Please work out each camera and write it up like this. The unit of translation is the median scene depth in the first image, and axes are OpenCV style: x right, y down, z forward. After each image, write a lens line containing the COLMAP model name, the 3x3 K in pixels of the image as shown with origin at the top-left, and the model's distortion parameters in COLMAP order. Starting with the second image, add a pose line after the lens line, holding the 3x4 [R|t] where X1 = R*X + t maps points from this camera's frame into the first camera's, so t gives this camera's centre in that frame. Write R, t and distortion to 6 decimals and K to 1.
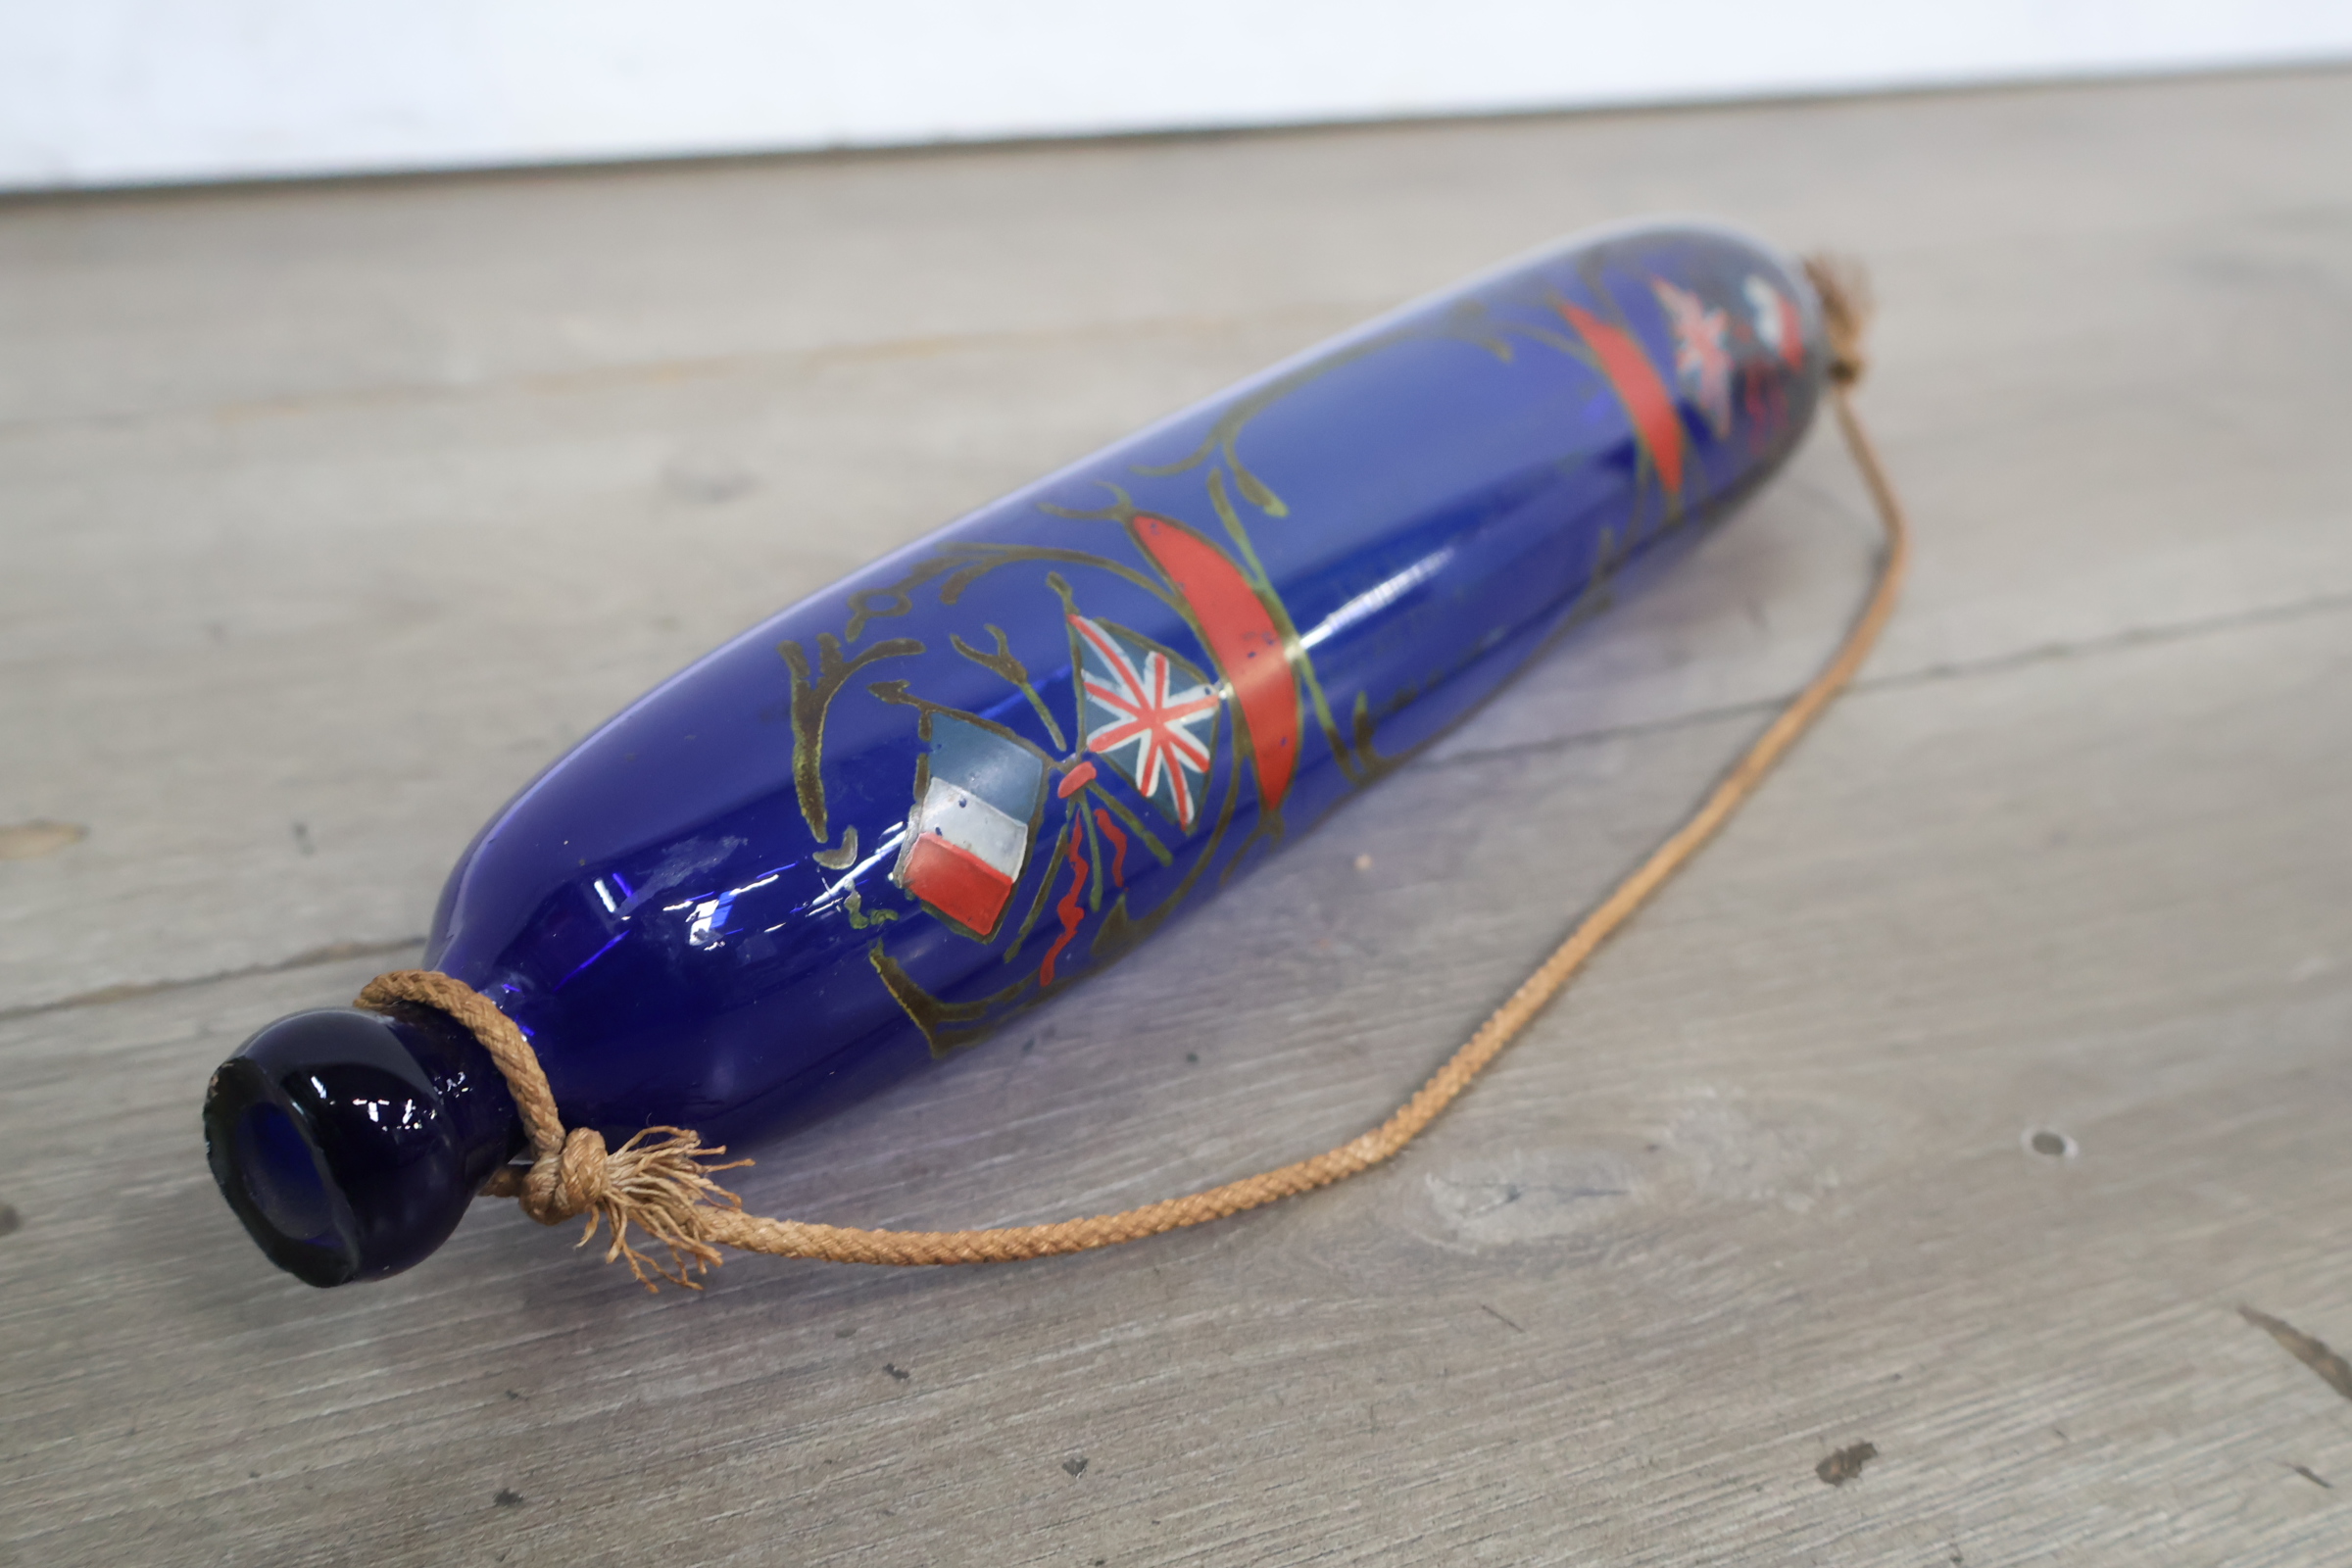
lens RADIAL K [[2361.4, 0, 1183.2], [0, 2361.4, 778.2], [0, 0, 1]] dist [0.013973, 0.000000]
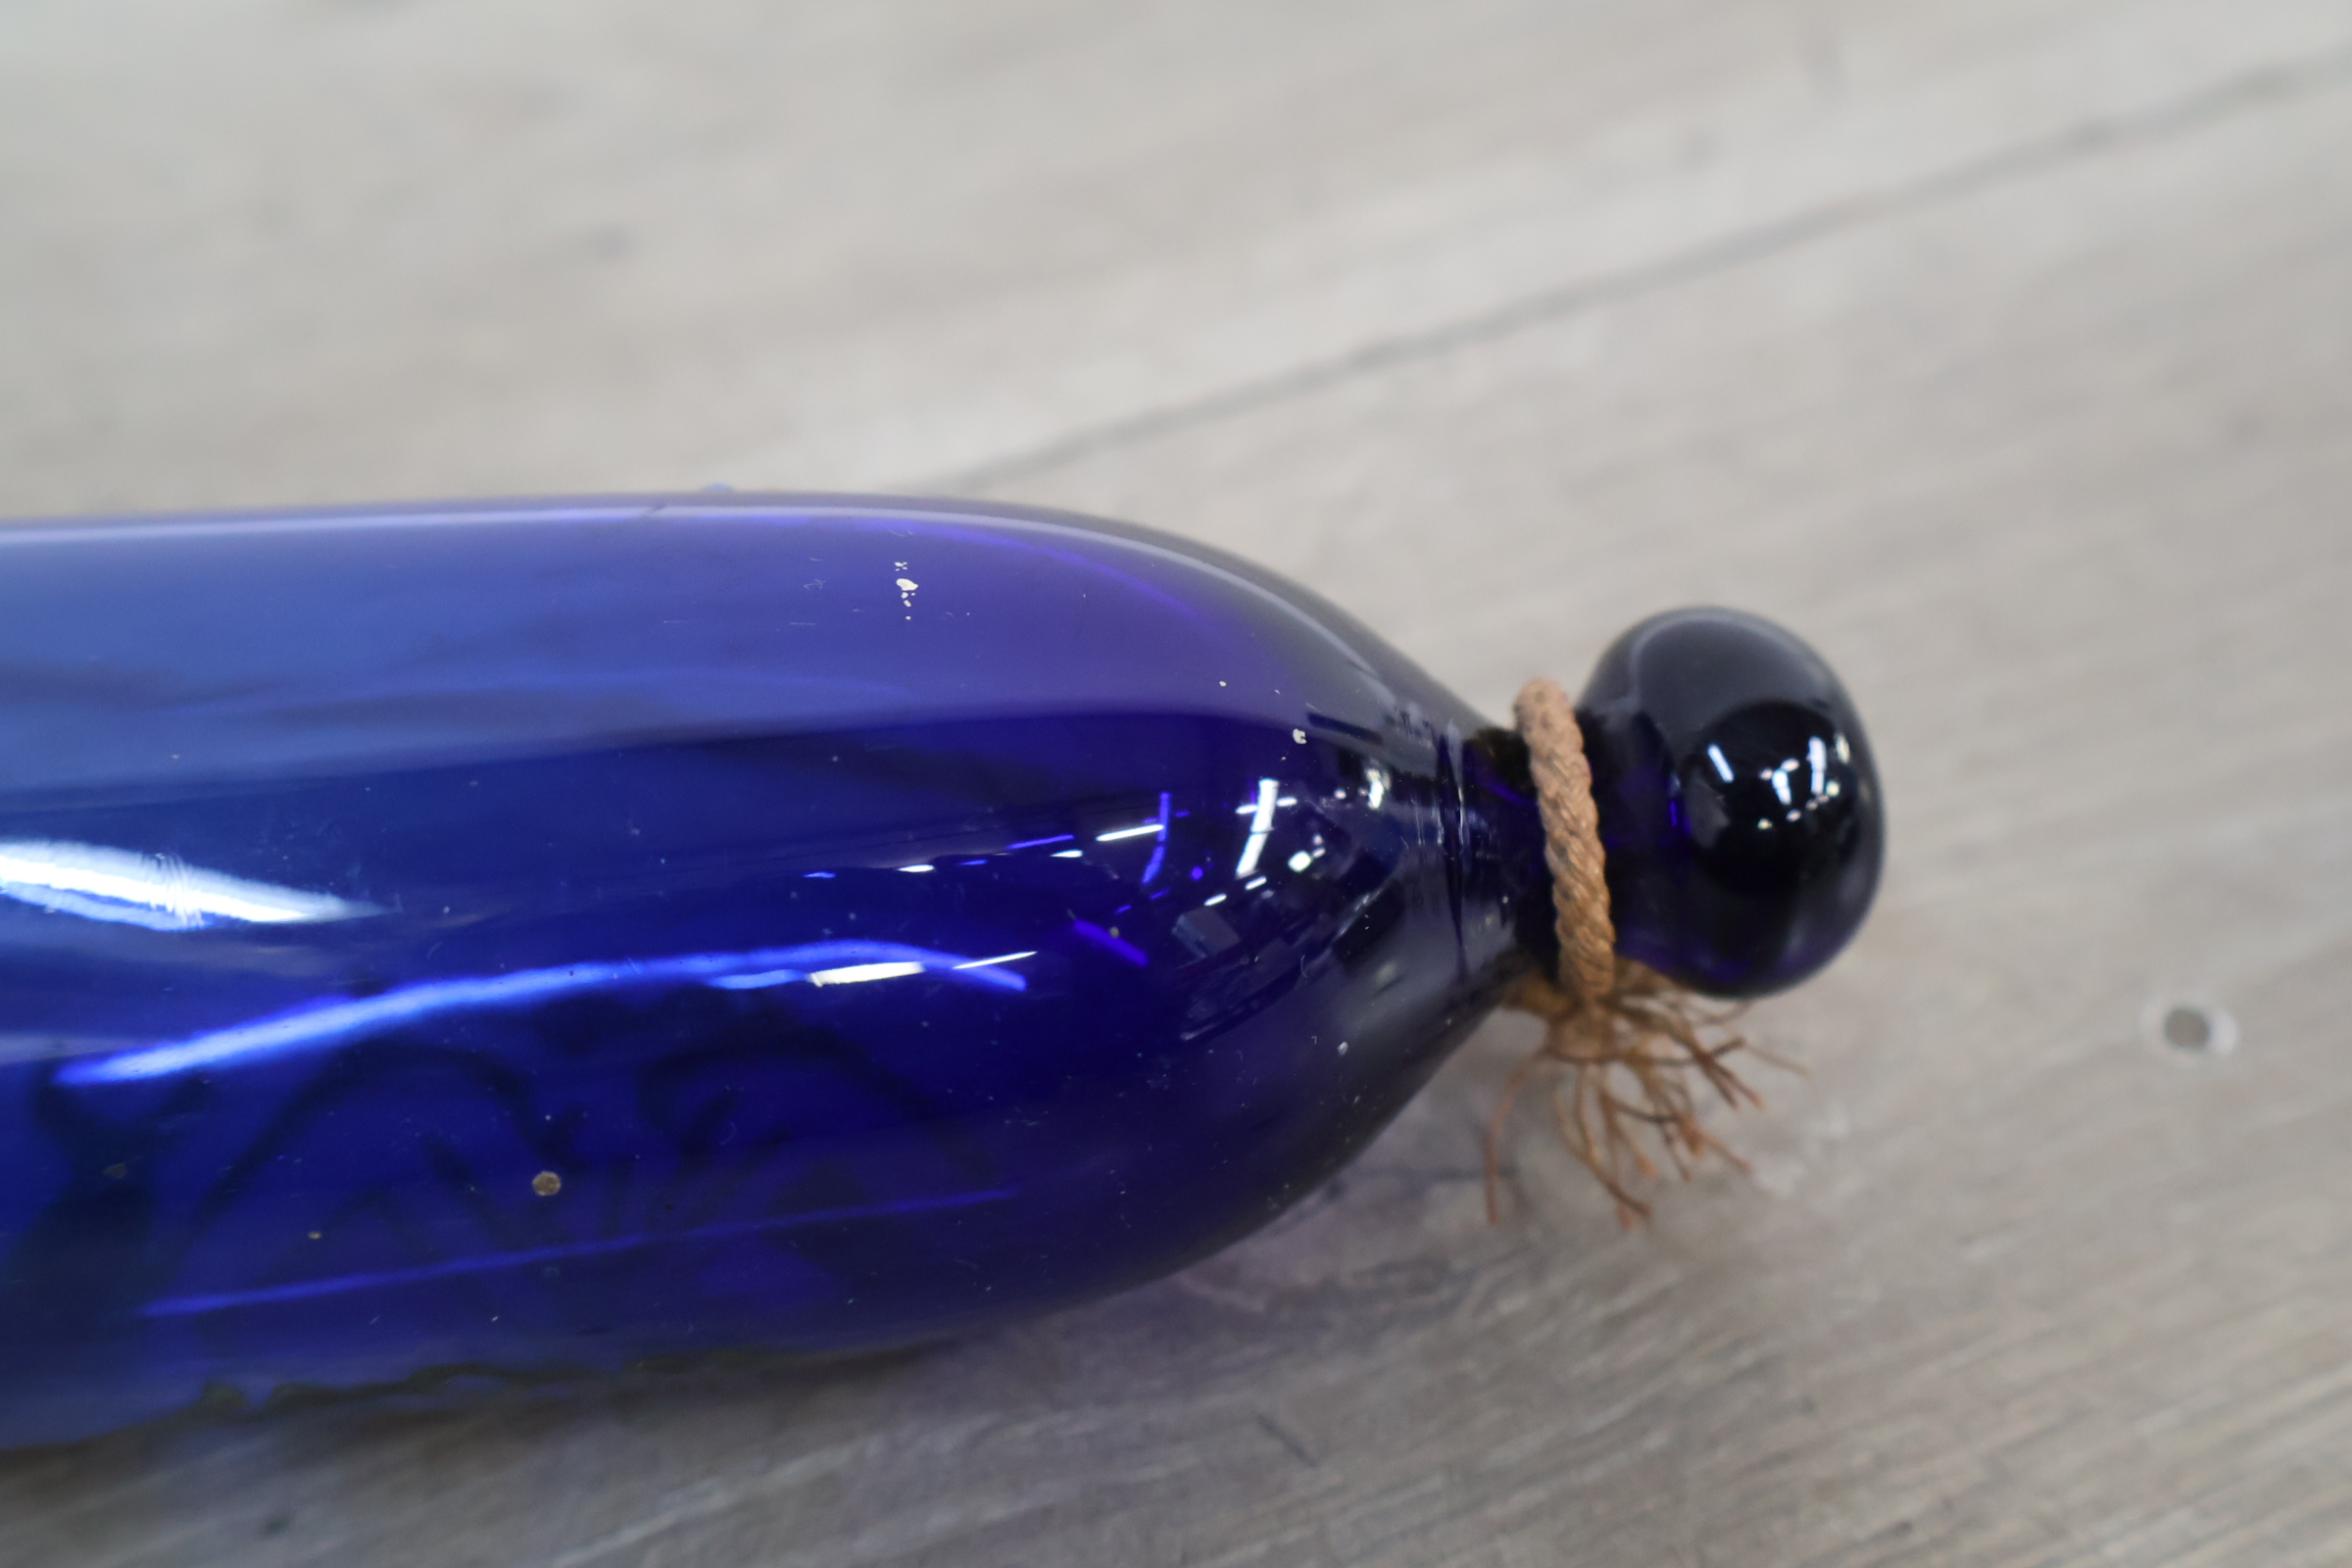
lens RADIAL K [[2361.4, 0, 1180.5], [0, 2361.4, 784.0], [0, 0, 1]] dist [0.013973, 0.000000]
pose [[0.994246, -0.055608, -0.091560, 0.175940], [0.079323, 0.956604, 0.280387, -0.126376], [0.071995, -0.286037, 0.955510, 0.433879]]
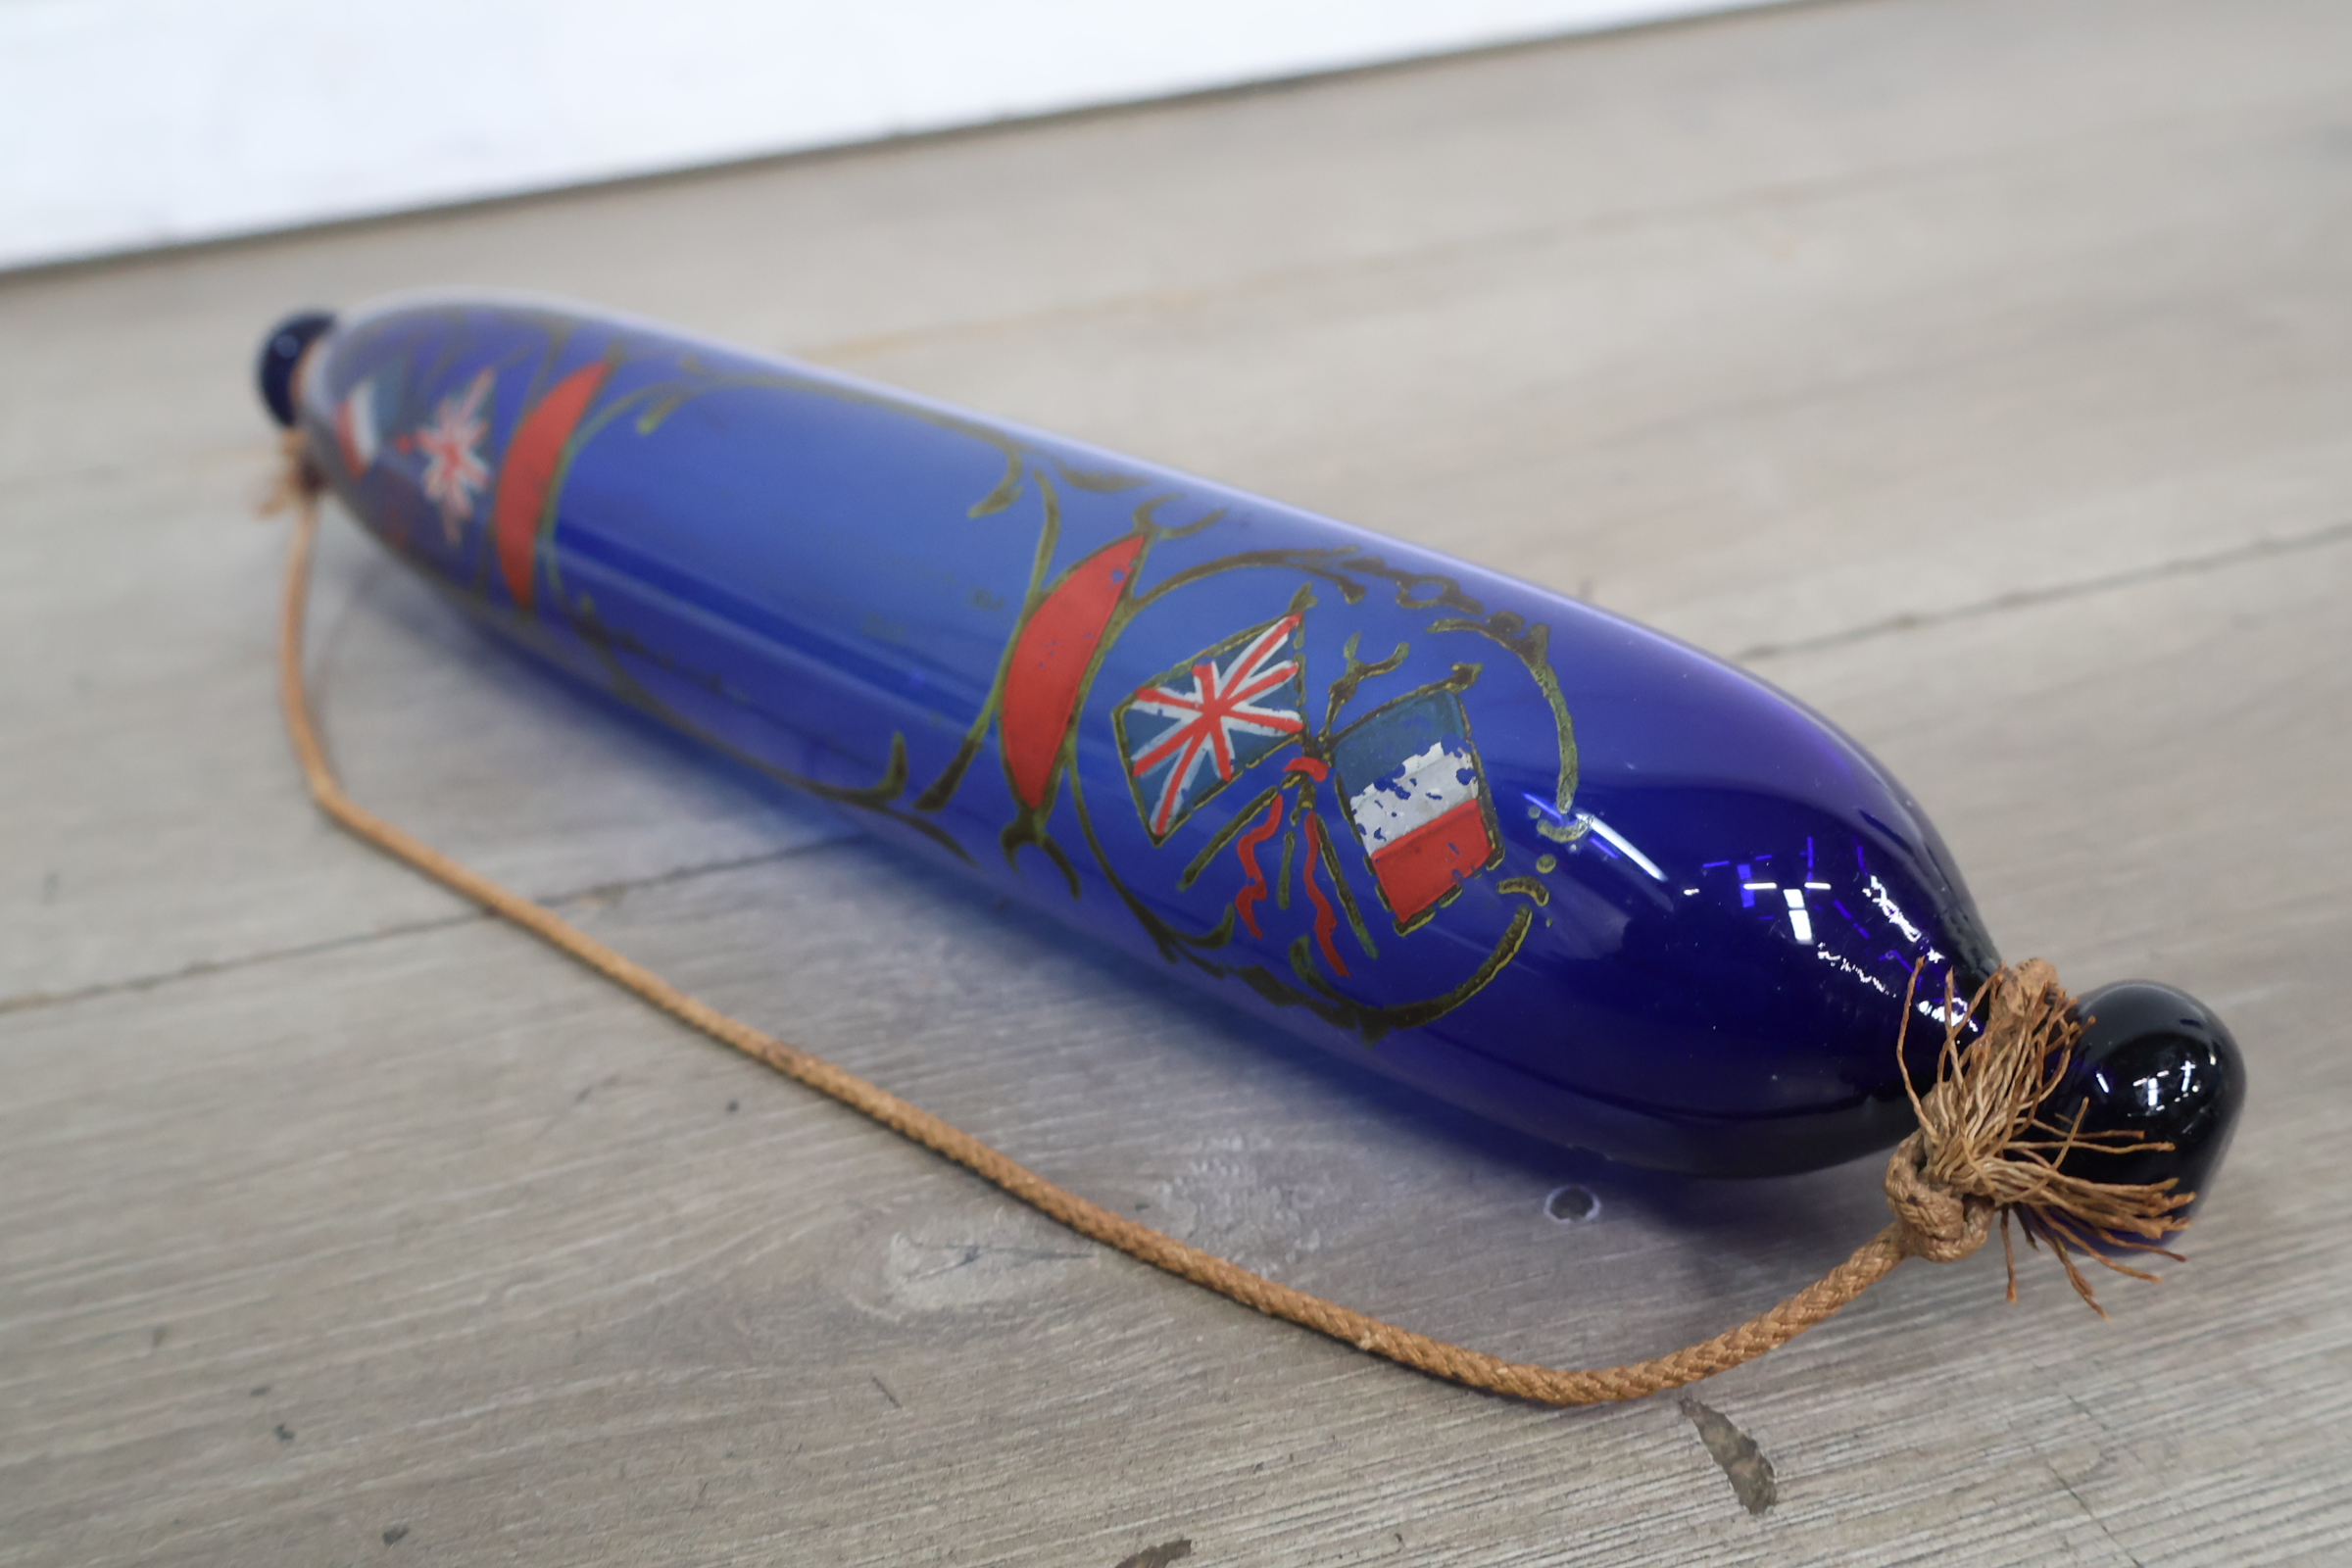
lens RADIAL K [[2361.4, 0, 1180.1], [0, 2361.4, 780.0], [0, 0, 1]] dist [0.013973, 0.000000]
pose [[0.974696, -0.027160, -0.221879, 0.481886], [0.035638, 0.998776, 0.034296, -0.056032], [0.220676, -0.041335, 0.974471, 0.076469]]
